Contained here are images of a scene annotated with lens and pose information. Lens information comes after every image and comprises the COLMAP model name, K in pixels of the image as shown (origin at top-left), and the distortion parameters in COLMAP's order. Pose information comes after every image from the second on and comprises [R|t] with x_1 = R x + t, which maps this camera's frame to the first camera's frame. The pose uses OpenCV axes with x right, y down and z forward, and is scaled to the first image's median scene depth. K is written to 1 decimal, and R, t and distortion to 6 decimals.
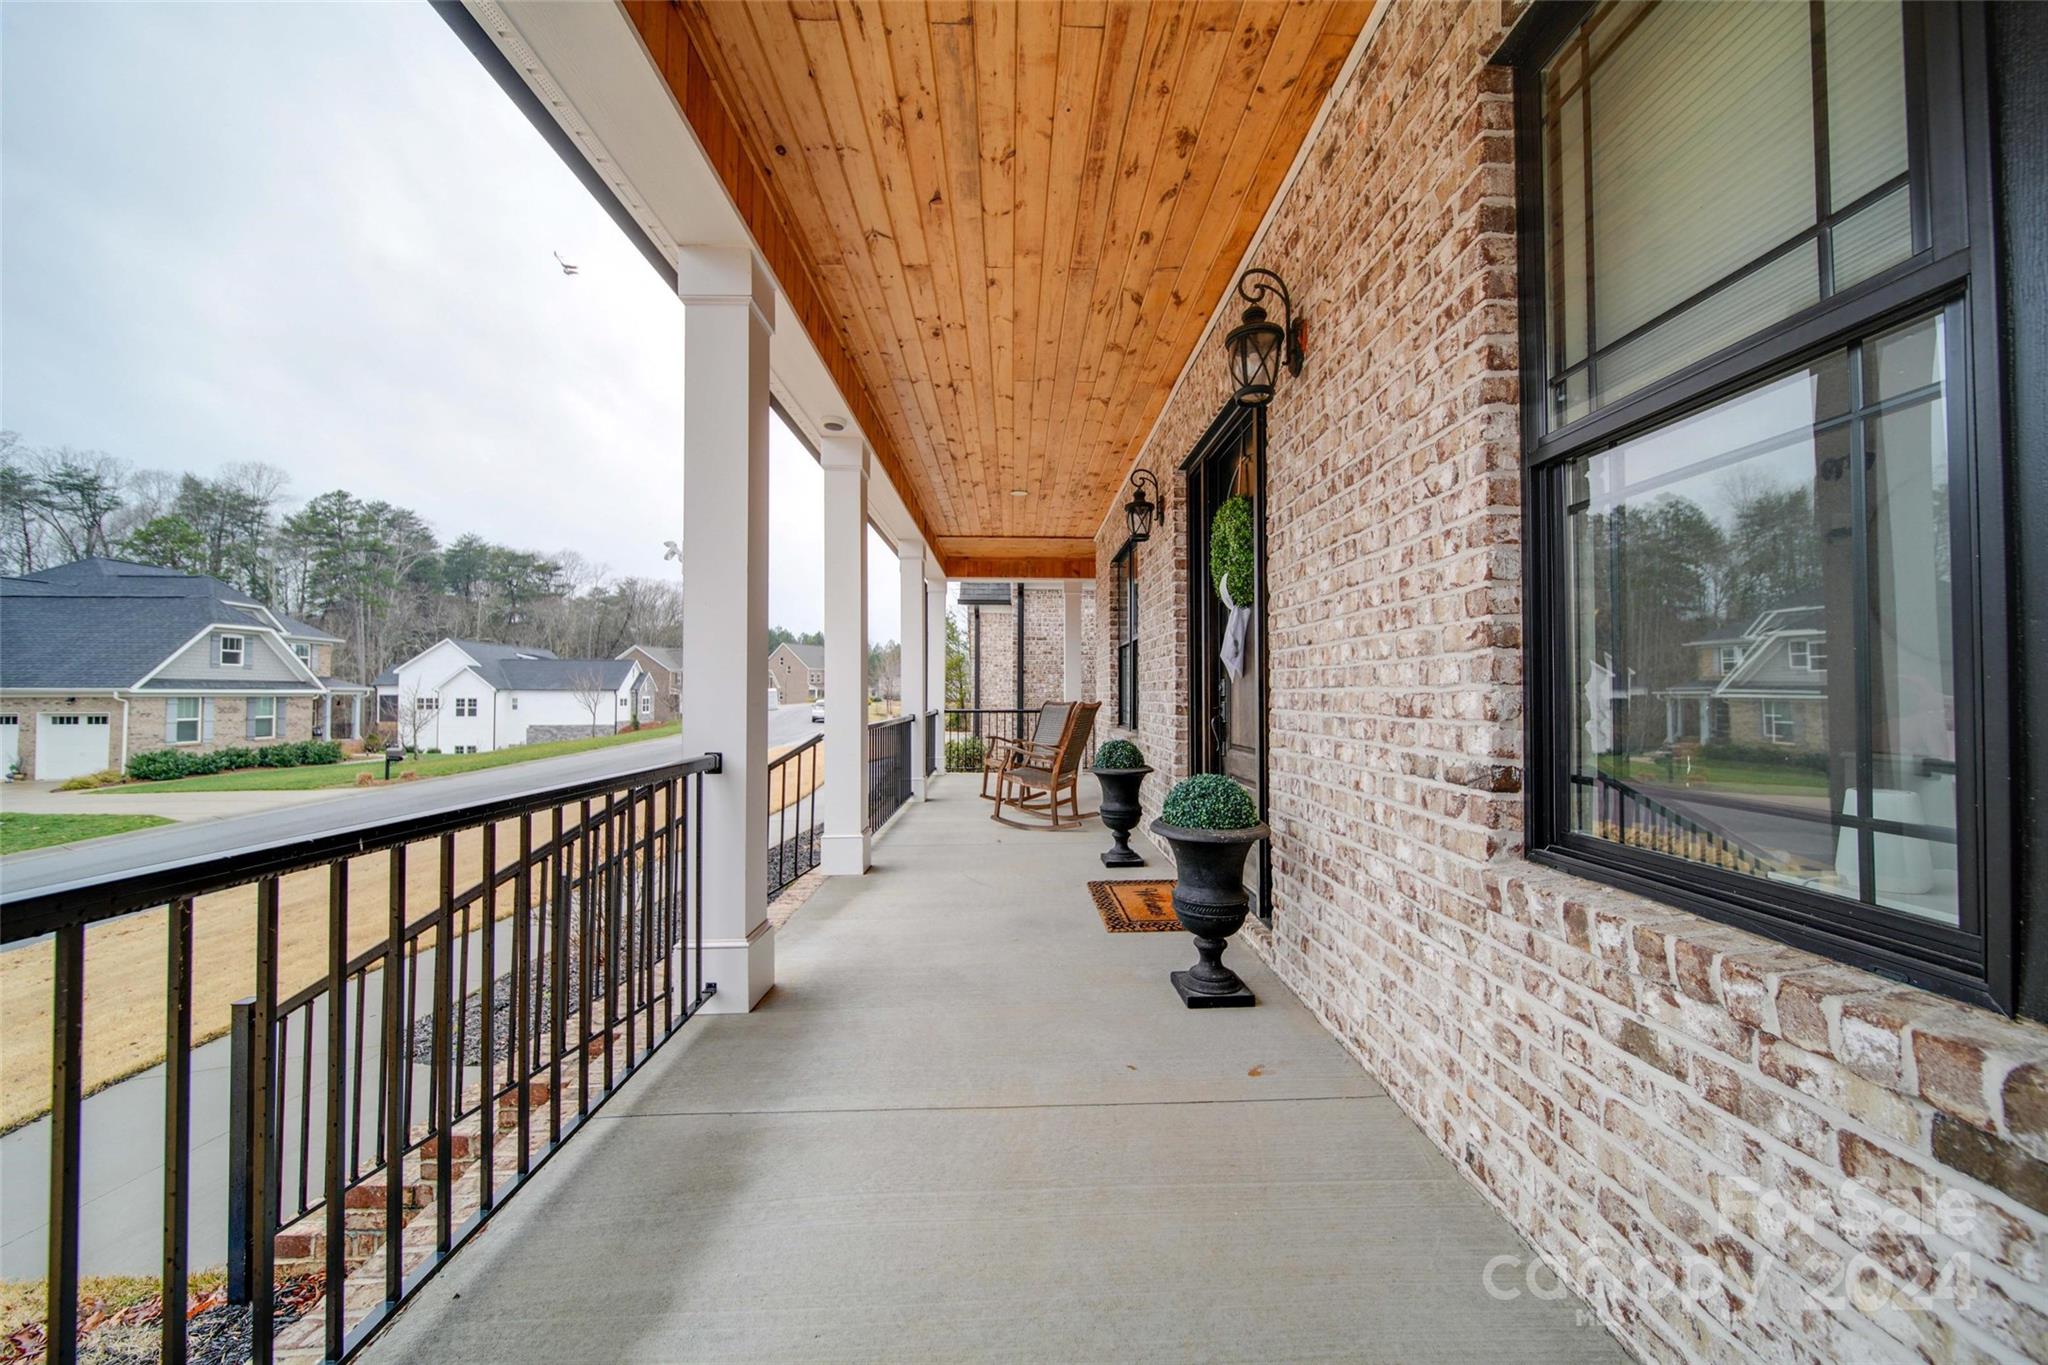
lens RADIAL K [[723.5, 0, 1026.3], [0, 723.5, 681.9], [0, 0, 1]] dist [0.001492, -0.001585]
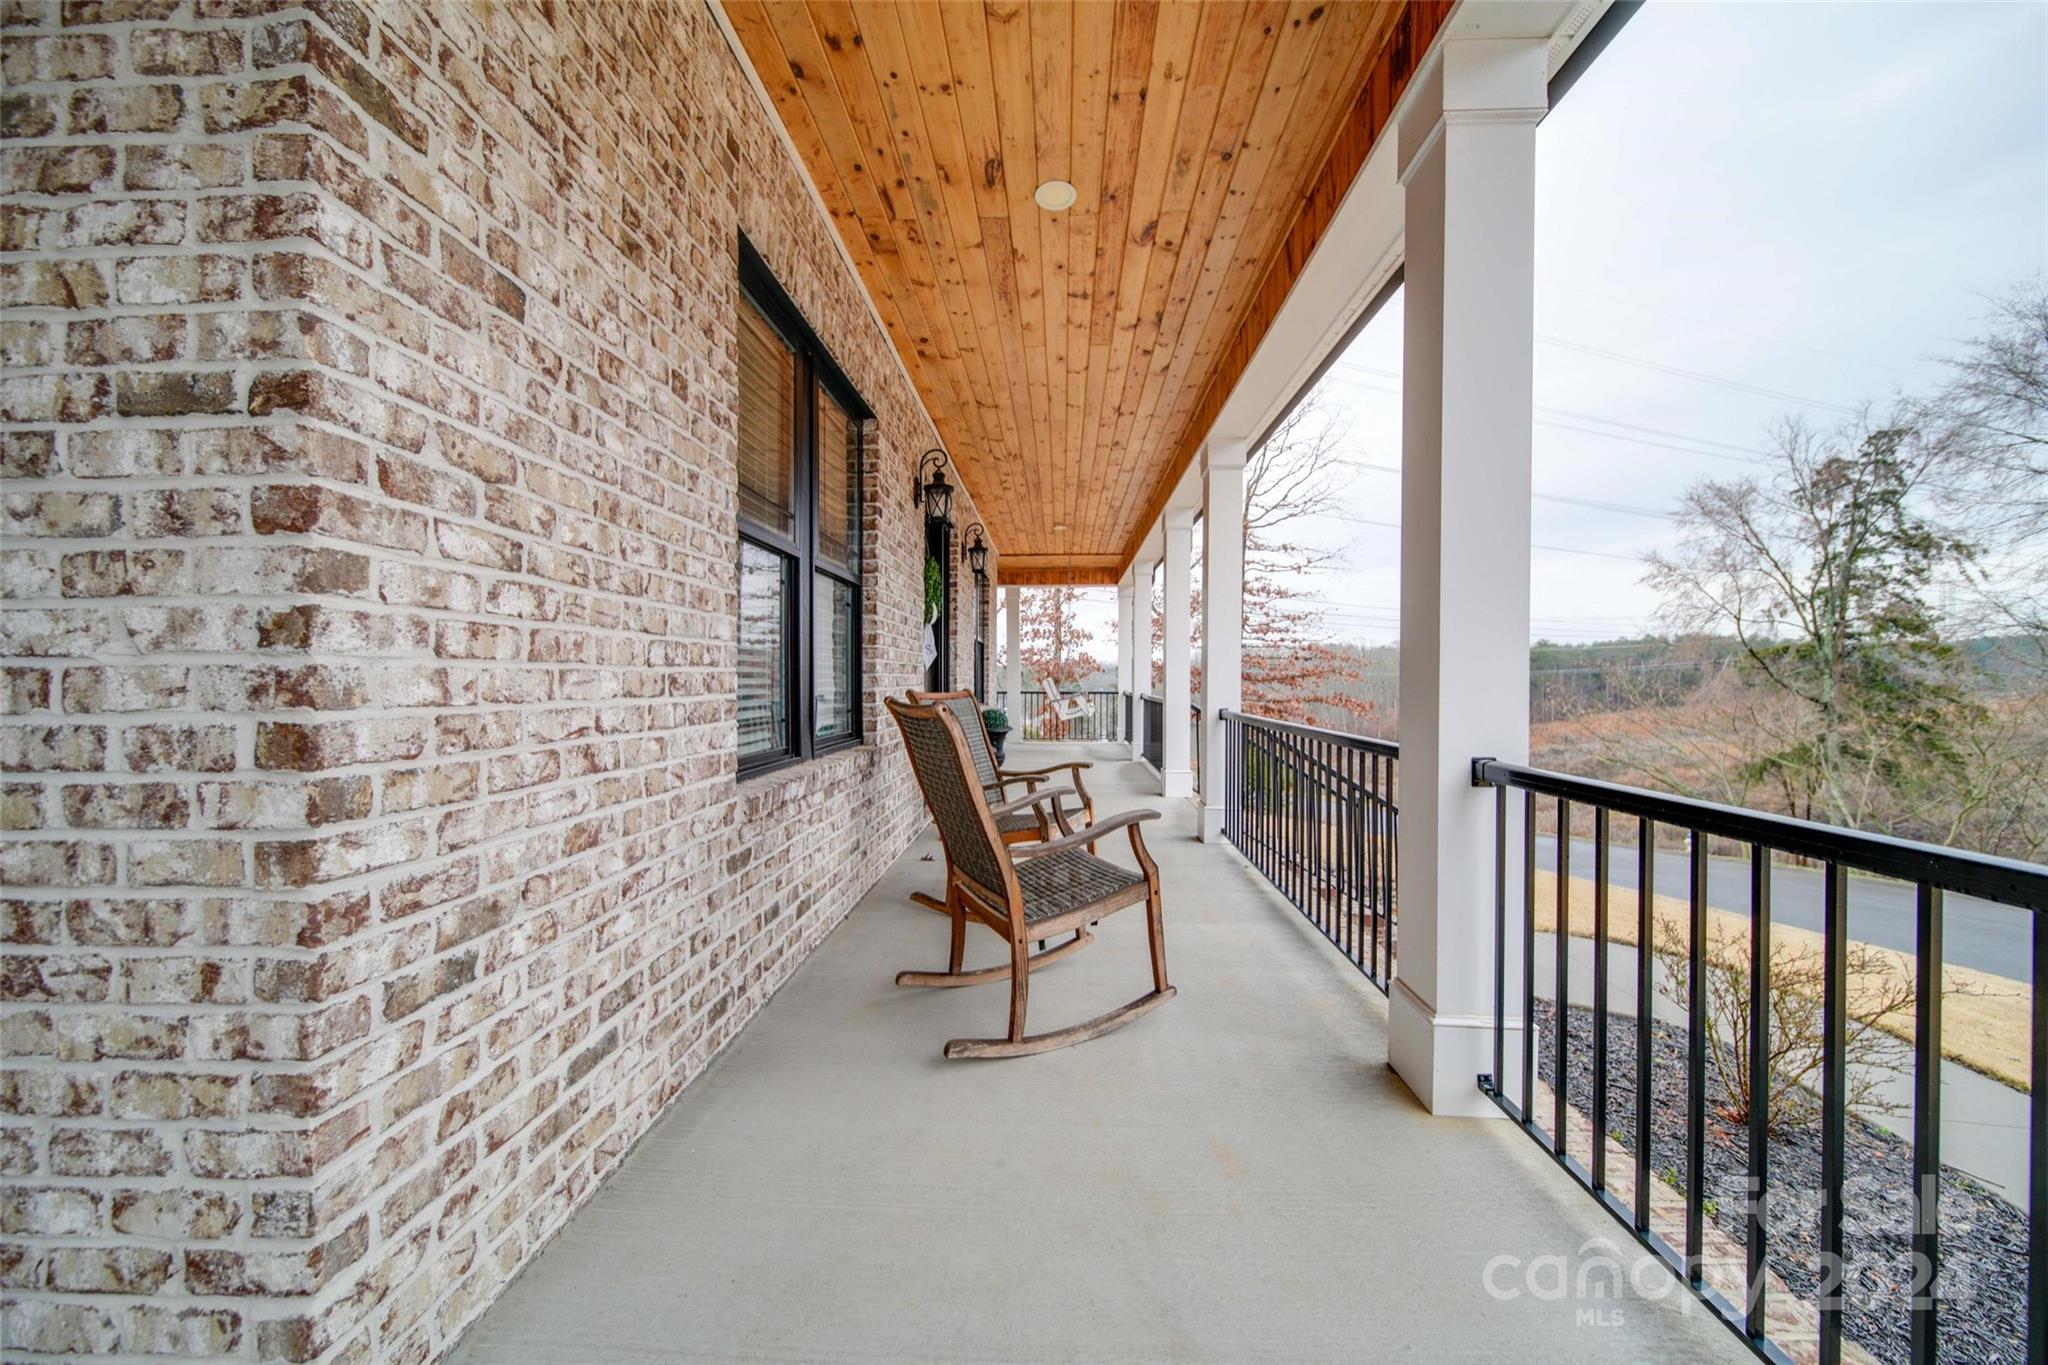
lens RADIAL K [[723.5, 0, 1030.7], [0, 723.5, 684.5], [0, 0, 1]] dist [0.001492, -0.001585]
pose [[-0.998106, 0.005787, 0.061241, -0.027539], [0.005243, 0.999945, -0.009034, 0.035784], [-0.061290, -0.008696, -0.998082, 2.080304]]
